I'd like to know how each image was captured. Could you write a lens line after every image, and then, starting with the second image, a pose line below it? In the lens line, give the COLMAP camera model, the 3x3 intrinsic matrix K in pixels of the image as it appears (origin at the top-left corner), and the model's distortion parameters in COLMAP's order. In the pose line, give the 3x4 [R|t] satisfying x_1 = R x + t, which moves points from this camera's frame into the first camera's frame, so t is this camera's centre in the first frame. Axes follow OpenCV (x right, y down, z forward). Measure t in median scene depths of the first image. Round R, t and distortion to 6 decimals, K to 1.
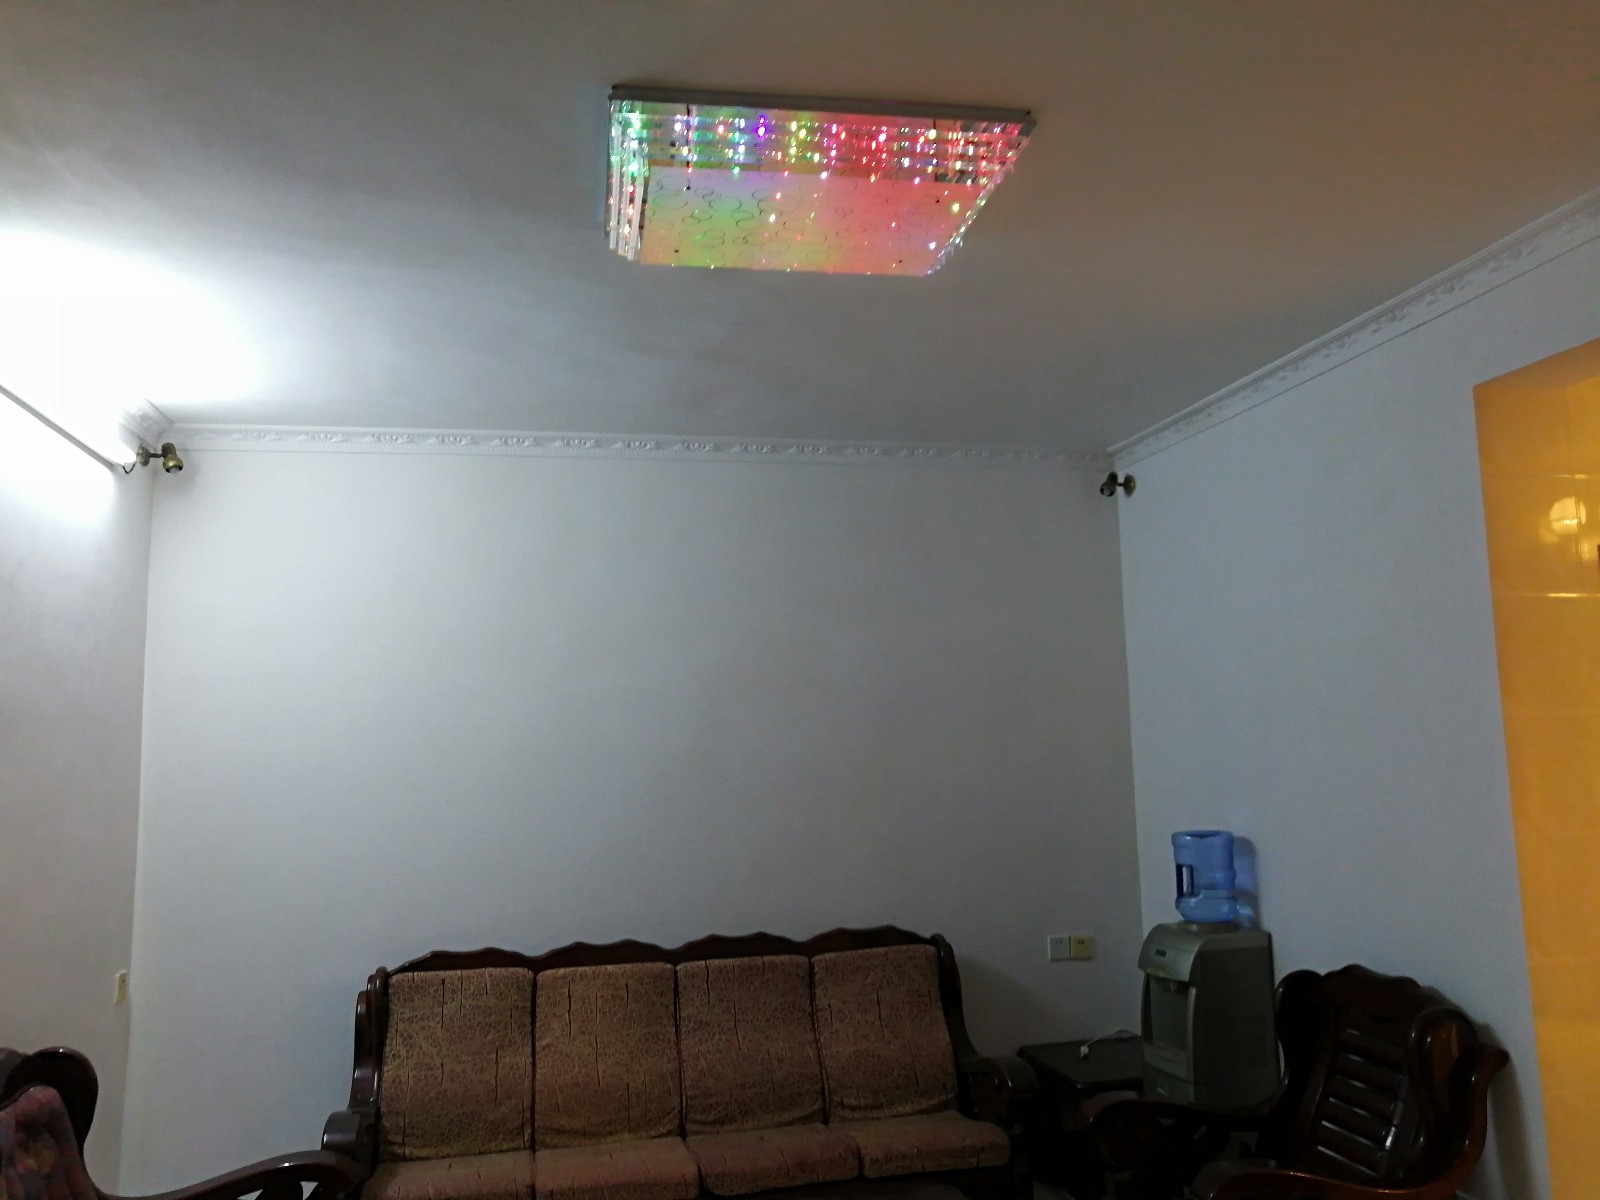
lens RADIAL K [[1253.1, 0, 829.0], [0, 1253.1, 555.3], [0, 0, 1]] dist [-0.046051, 0.056991]
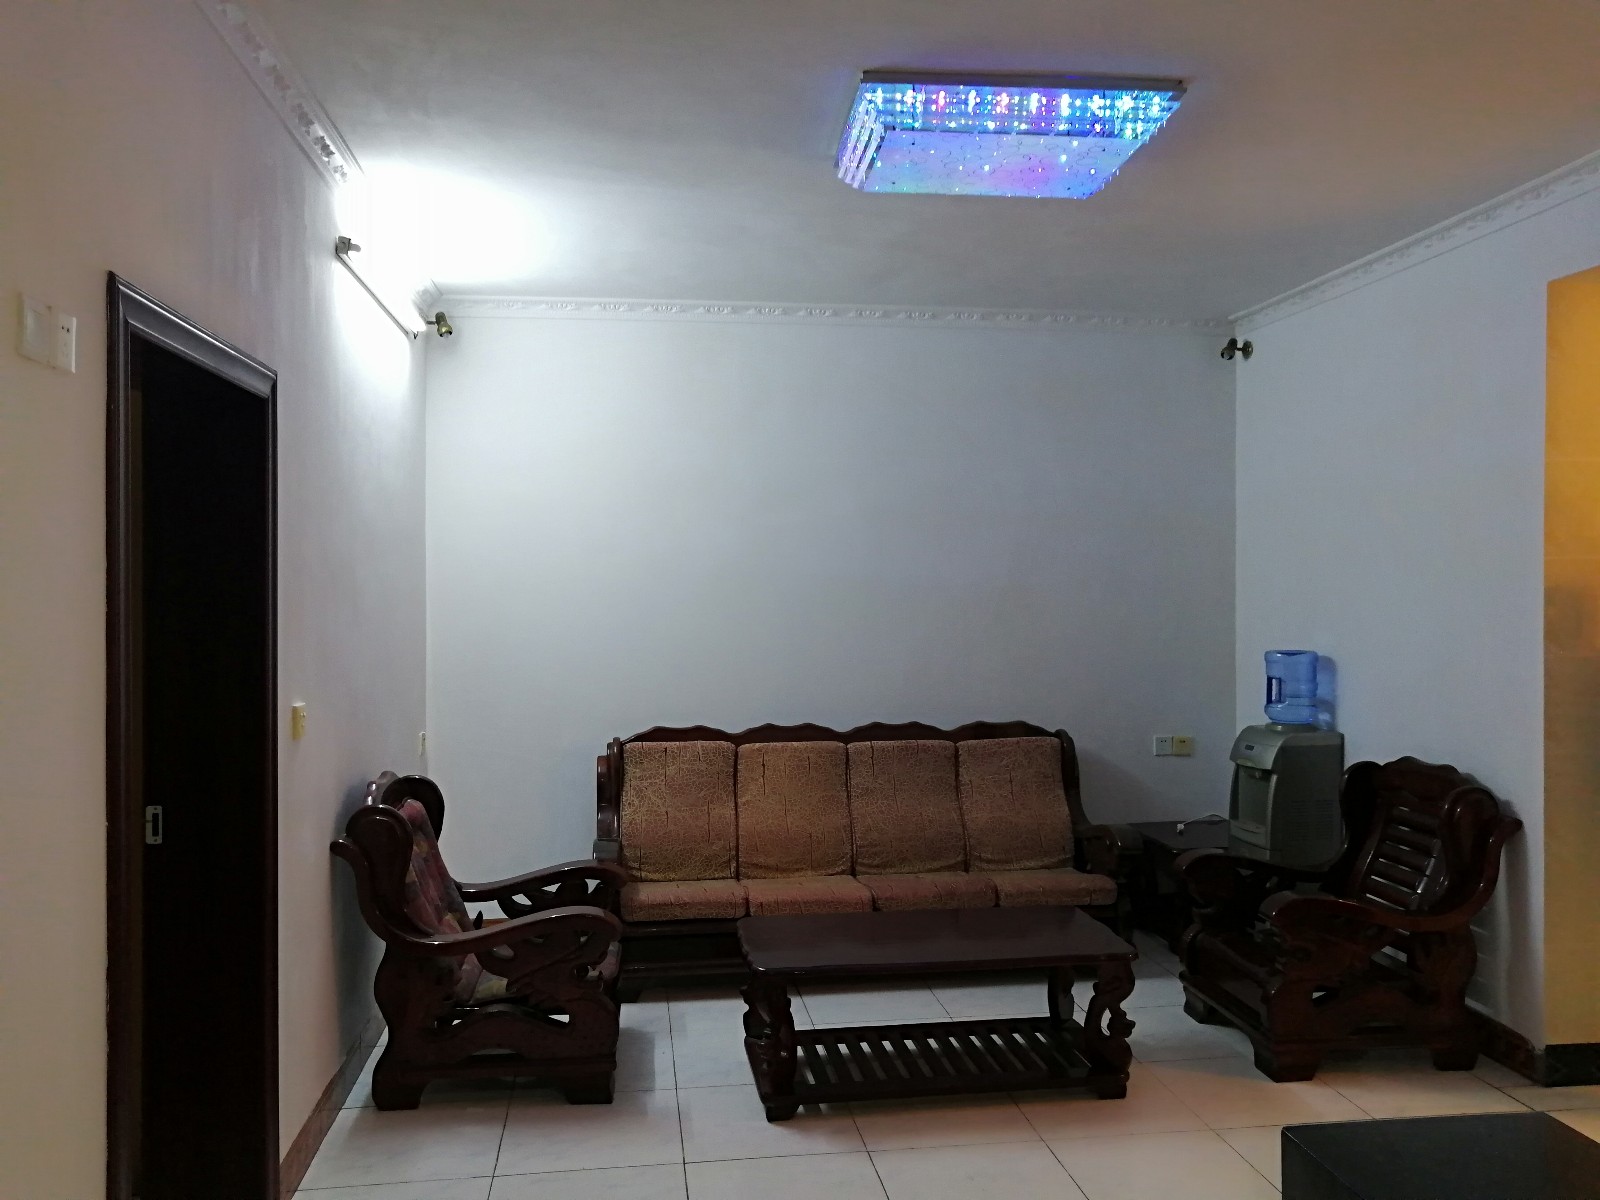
lens RADIAL K [[1277.5, 0, 826.6], [0, 1277.5, 584.8], [0, 0, 1]] dist [-0.005854, 0.003005]
pose [[0.996592, 0.024508, -0.078765, -0.049723], [-0.011938, 0.987645, 0.156253, -0.026032], [0.081621, -0.154780, 0.984572, -0.232921]]
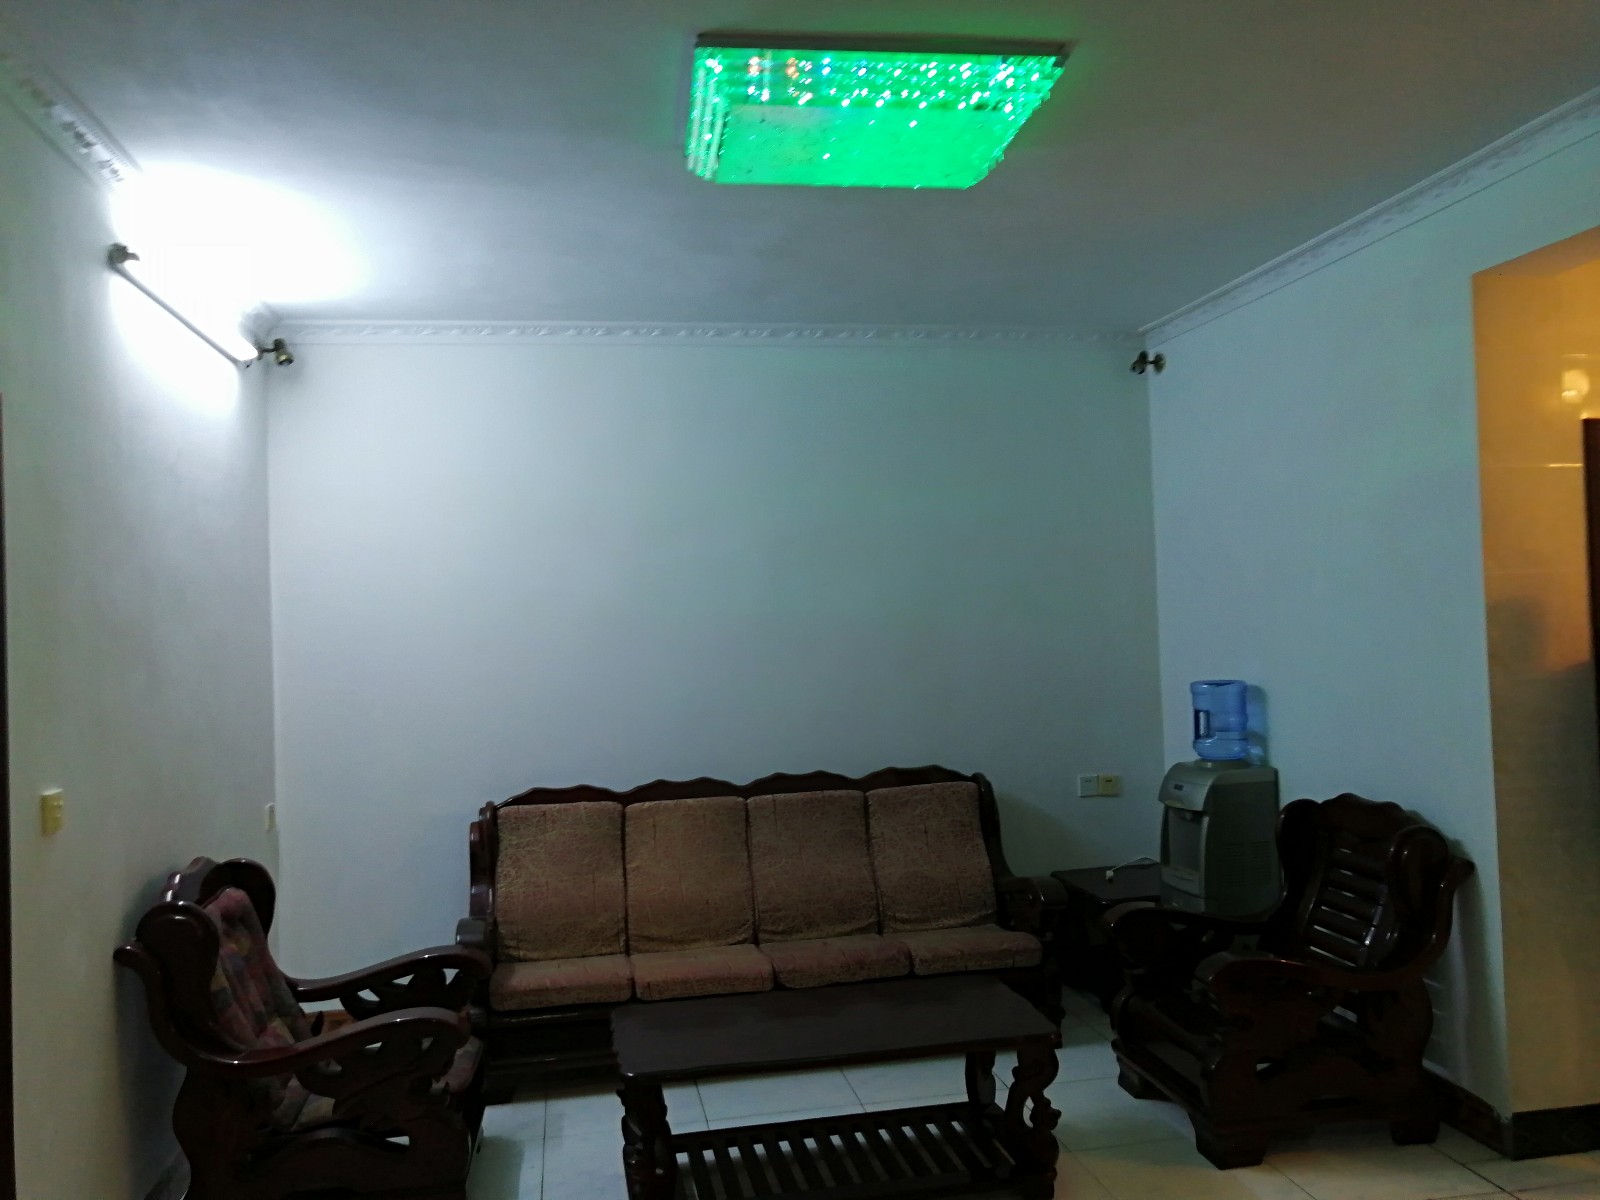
lens RADIAL K [[1257.1, 0, 828.7], [0, 1257.1, 570.0], [0, 0, 1]] dist [-0.009668, 0.004338]
pose [[0.999473, -0.008171, -0.031422, -0.011196], [0.011789, 0.993094, 0.116731, -0.010655], [0.030252, -0.117040, 0.992666, -0.110546]]
